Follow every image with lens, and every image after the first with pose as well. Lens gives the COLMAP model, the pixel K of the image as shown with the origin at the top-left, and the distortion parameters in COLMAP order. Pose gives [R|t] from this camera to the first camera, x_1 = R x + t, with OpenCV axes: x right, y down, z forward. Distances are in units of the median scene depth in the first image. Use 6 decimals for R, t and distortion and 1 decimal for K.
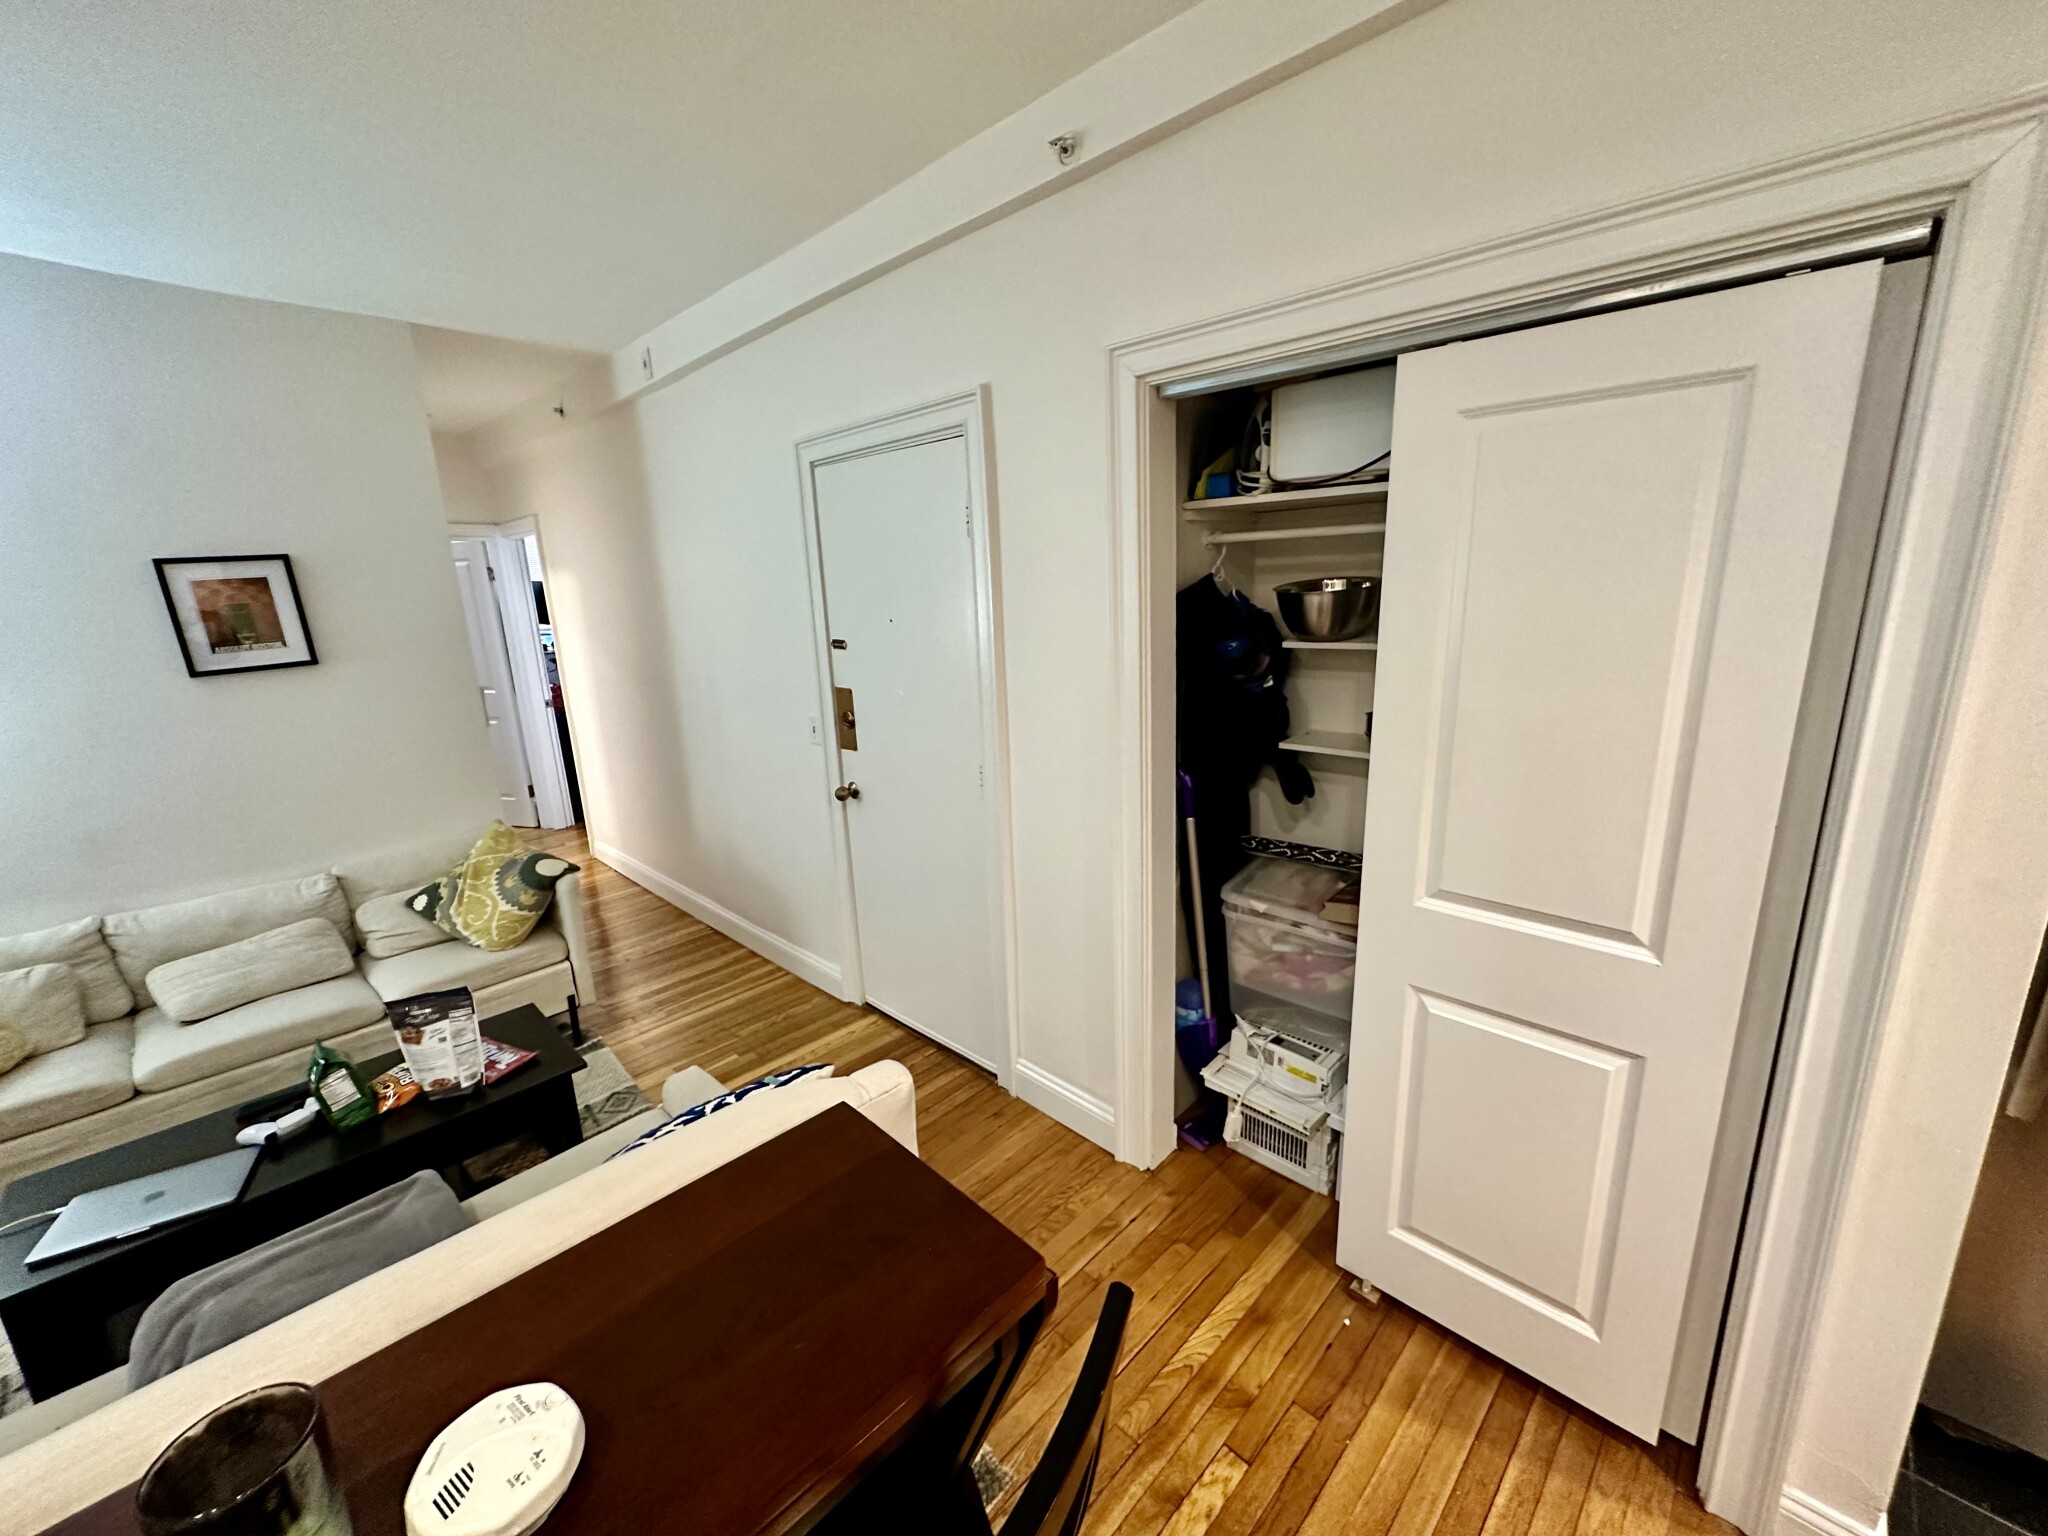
lens RADIAL K [[812.6, 0, 1026.8], [0, 812.6, 764.6], [0, 0, 1]] dist [-0.002142, 0.000406]
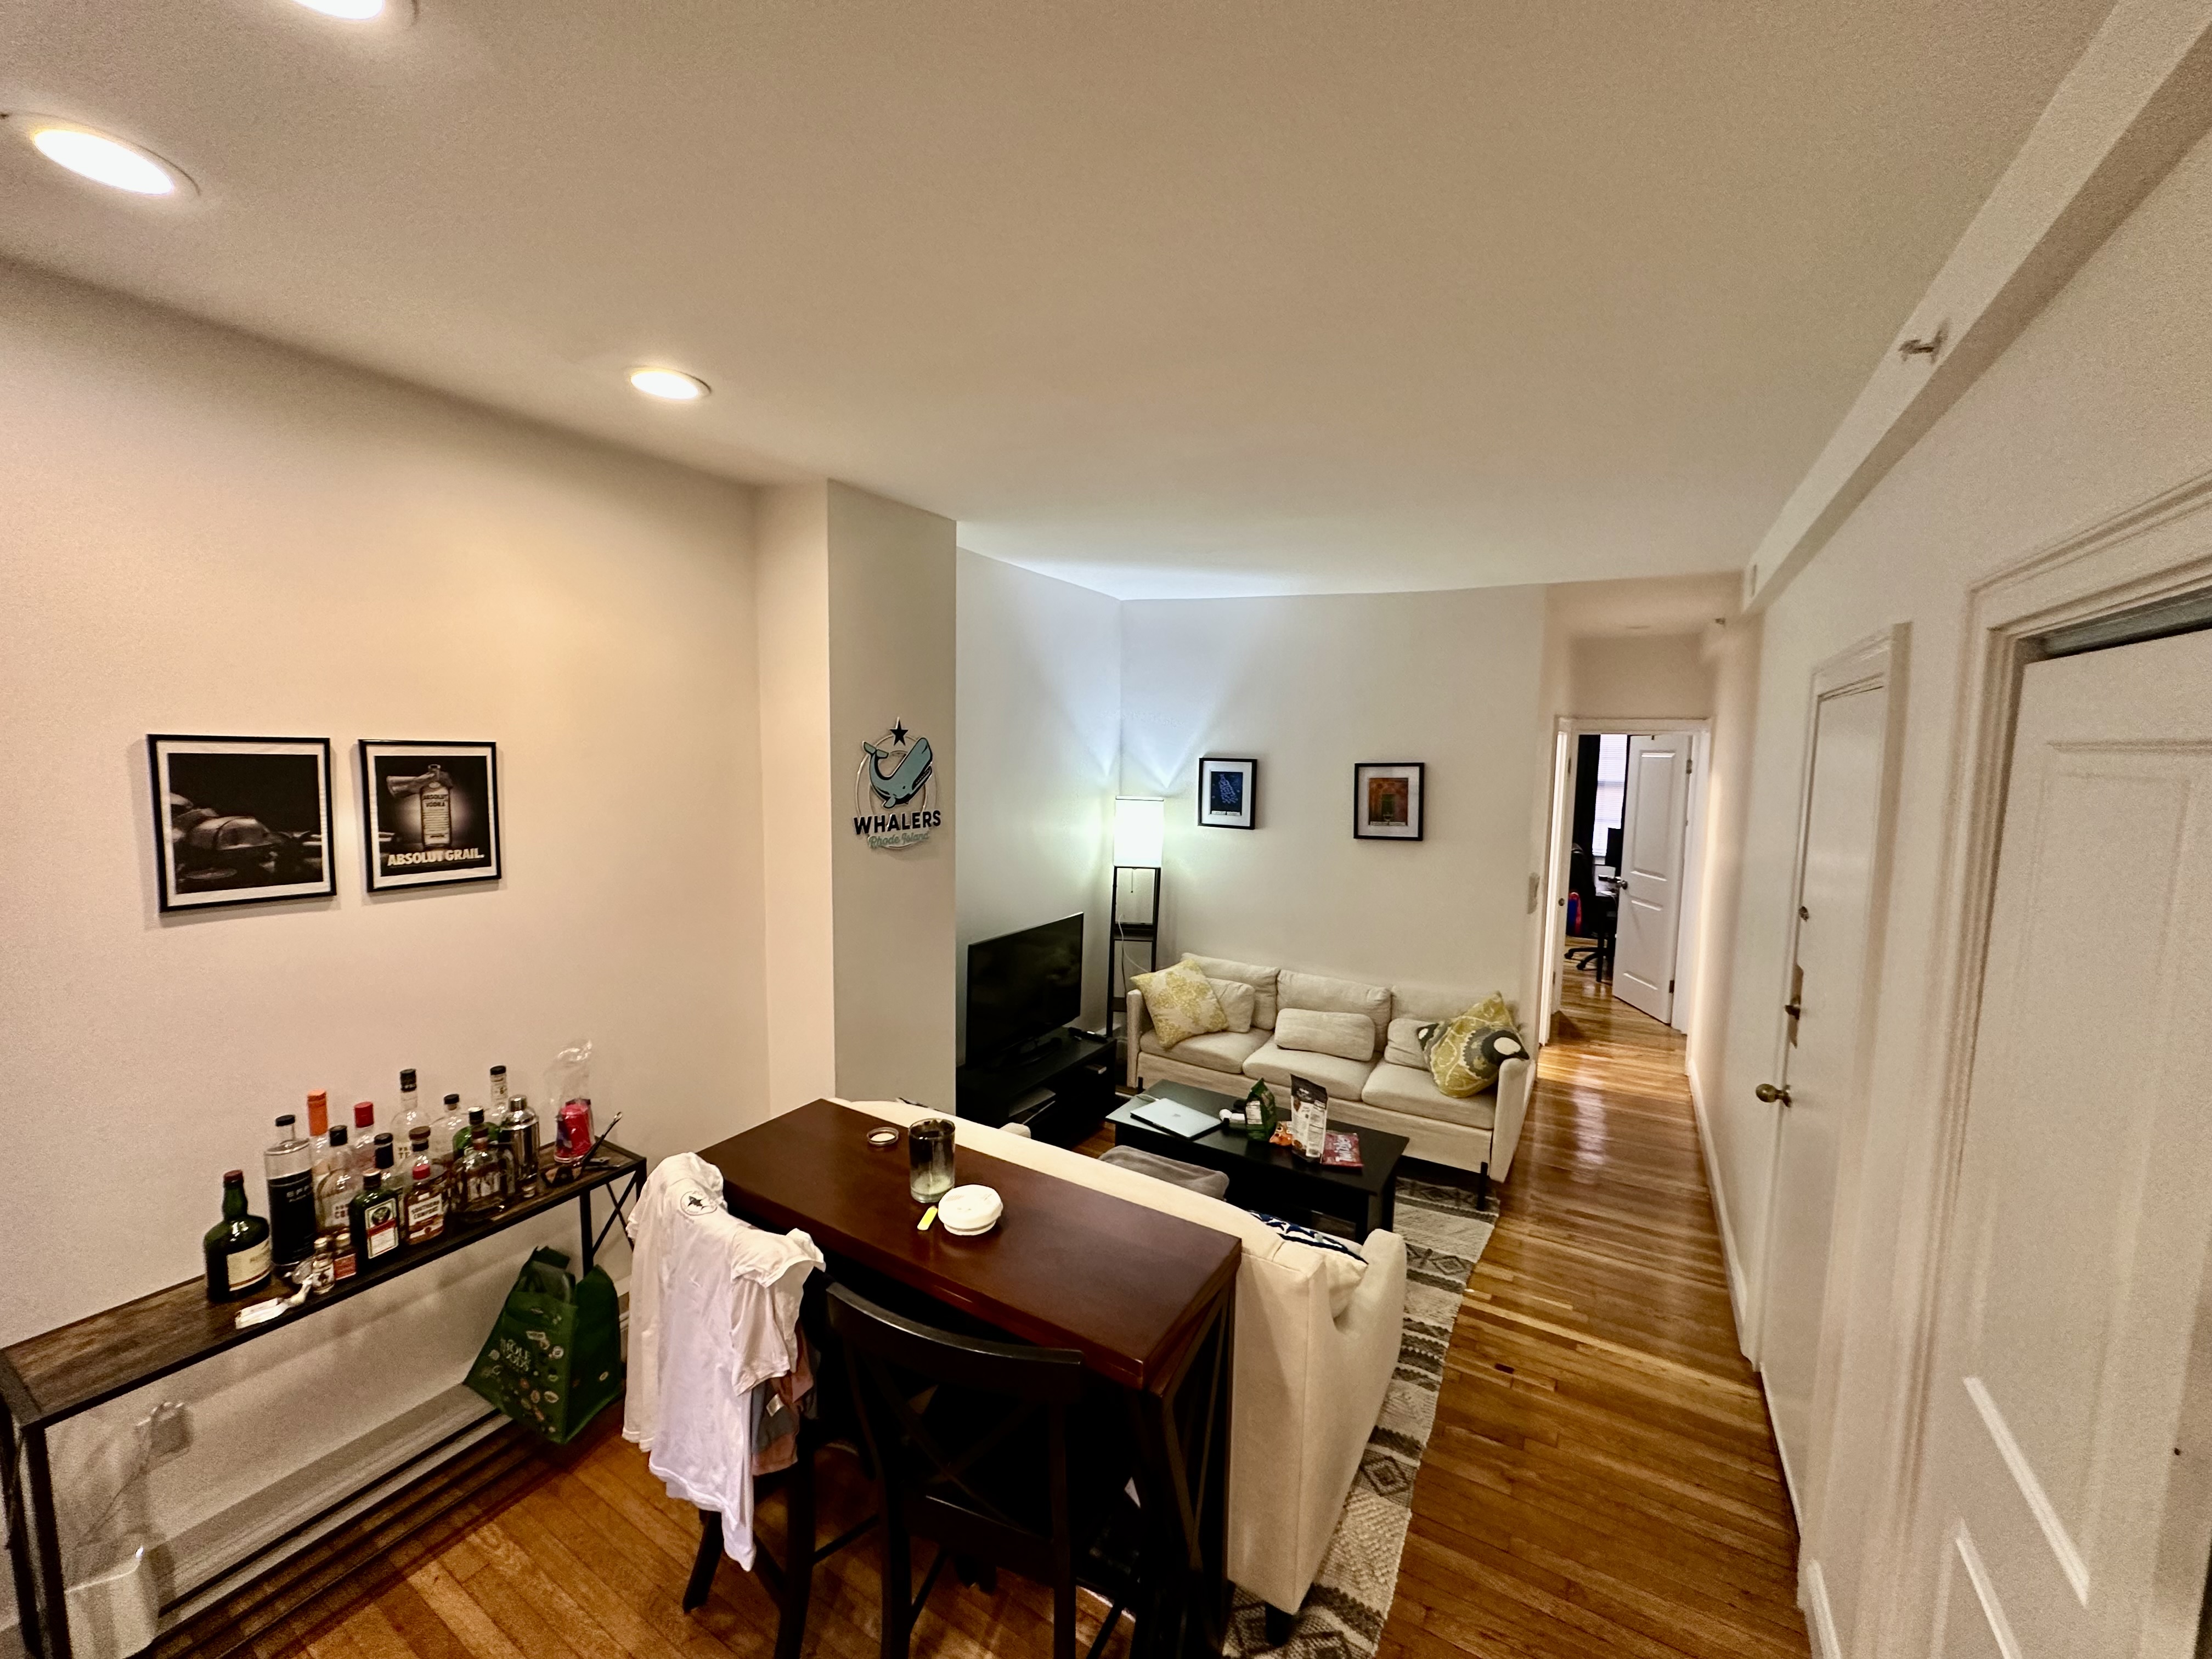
lens RADIAL K [[877.7, 0, 1102.3], [0, 877.7, 834.6], [0, 0, 1]] dist [-0.002142, 0.000406]
pose [[0.234888, 0.140884, -0.961759, 0.448497], [-0.246350, 0.965765, 0.081306, -0.129286], [0.940287, 0.217831, 0.261553, 0.110963]]
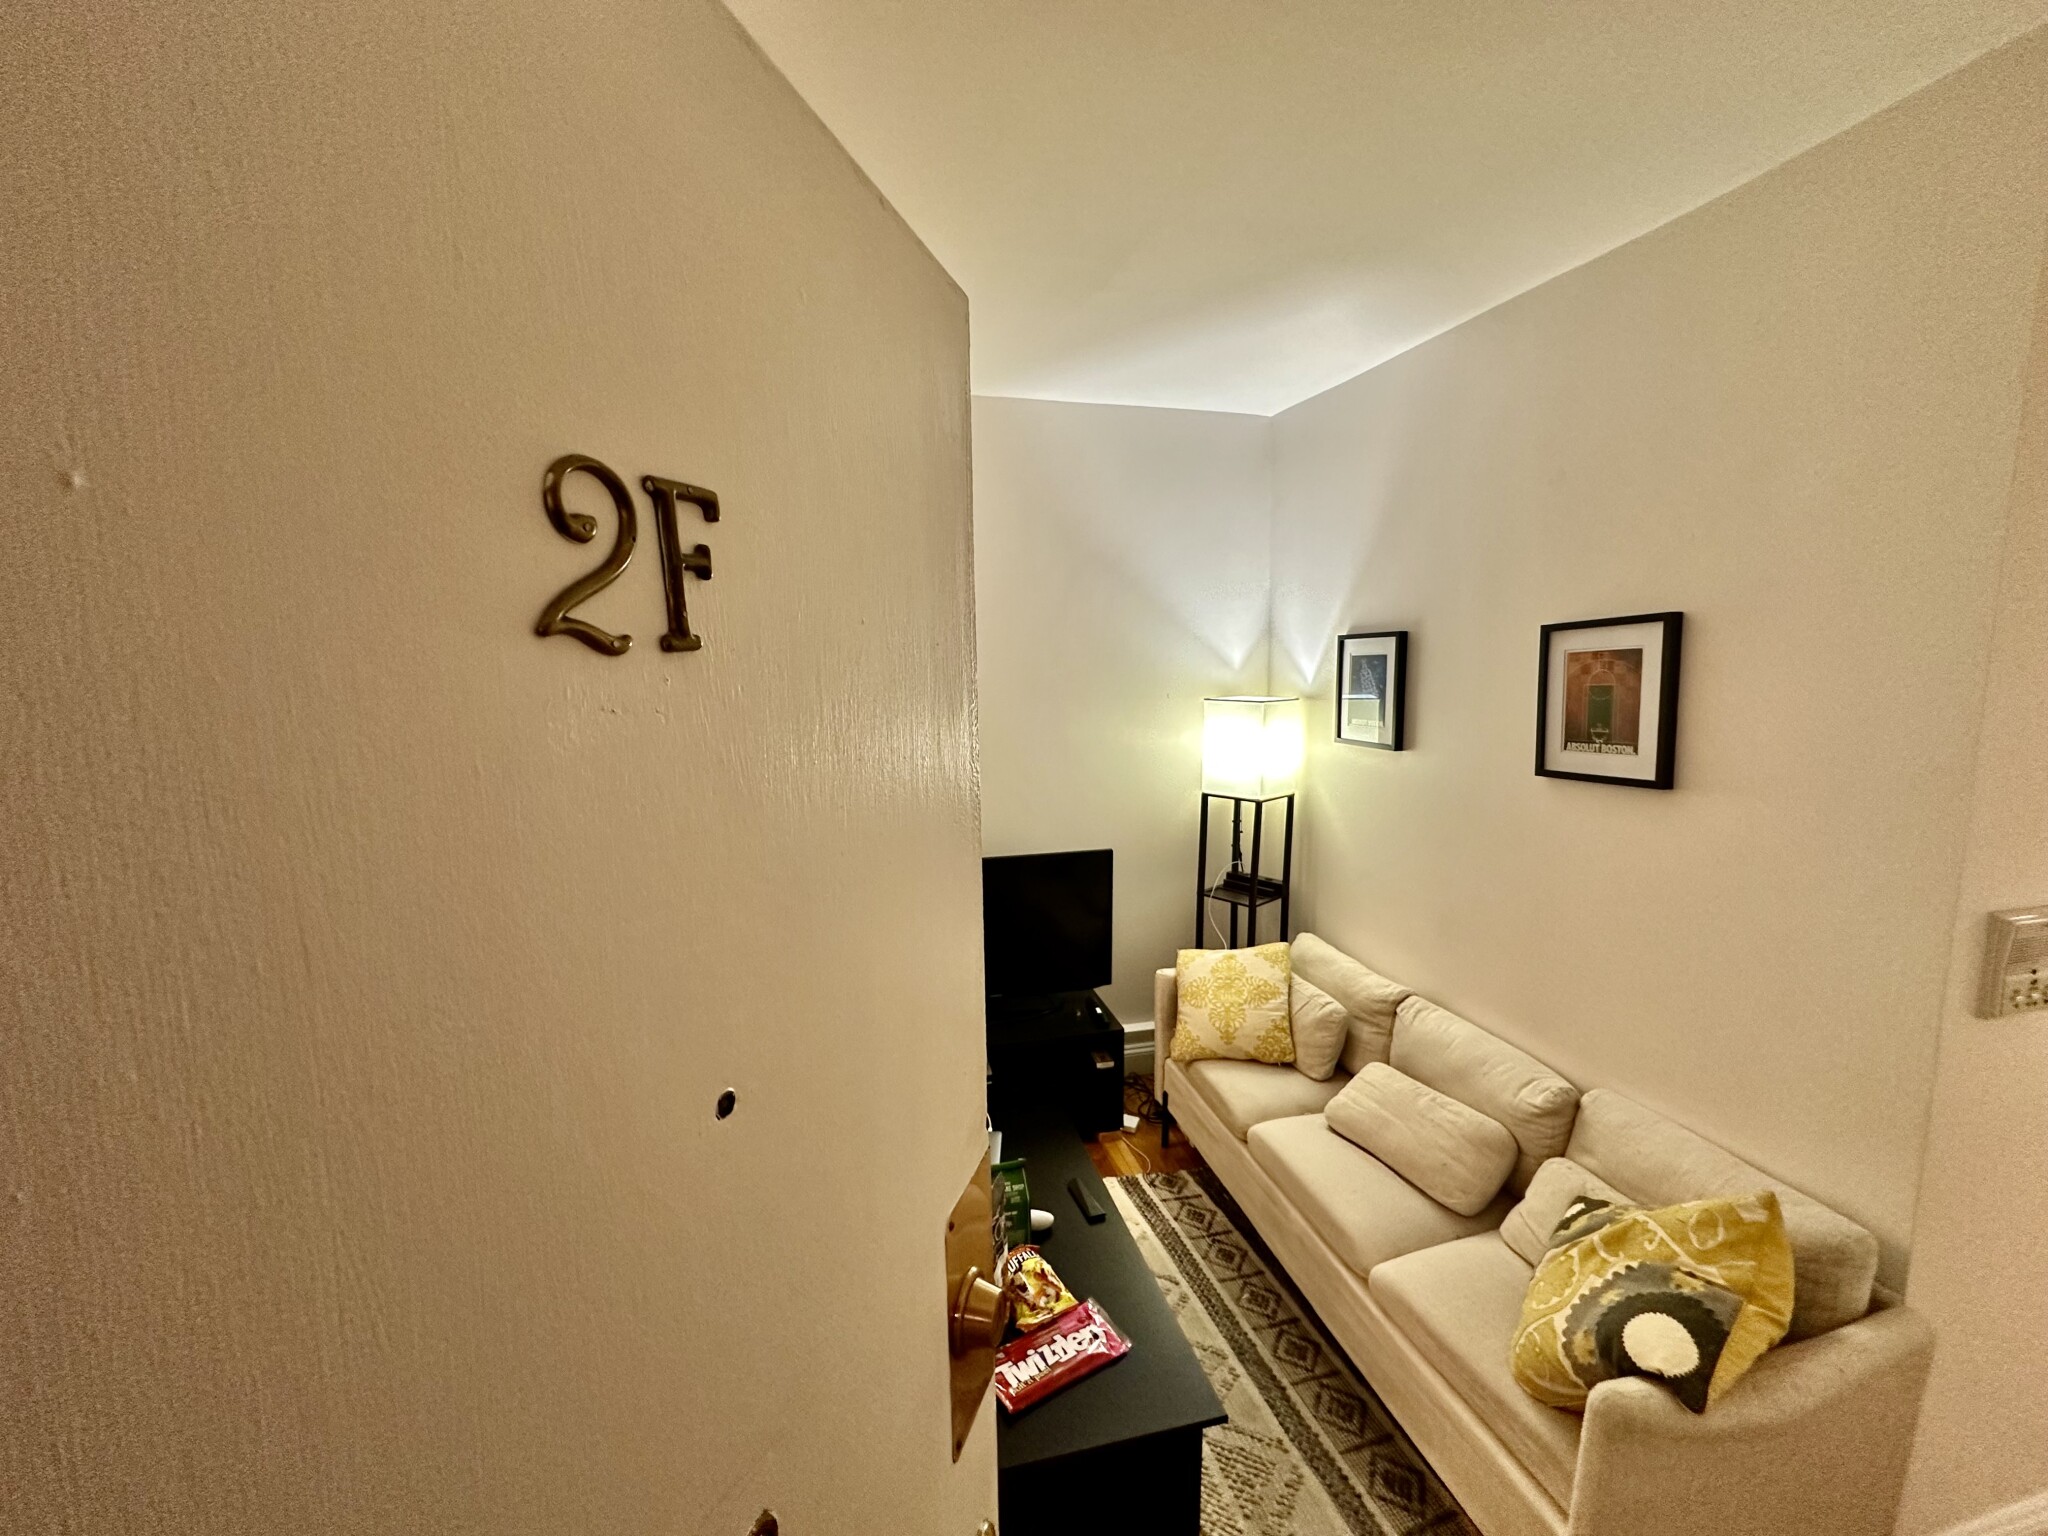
lens RADIAL K [[812.6, 0, 1035.7], [0, 812.6, 770.8], [0, 0, 1]] dist [-0.002142, 0.000406]
pose [[-0.525726, 0.155684, -0.836286, -0.125728], [-0.159089, 0.947769, 0.276449, -0.244966], [0.835645, 0.278380, -0.473500, 0.946938]]
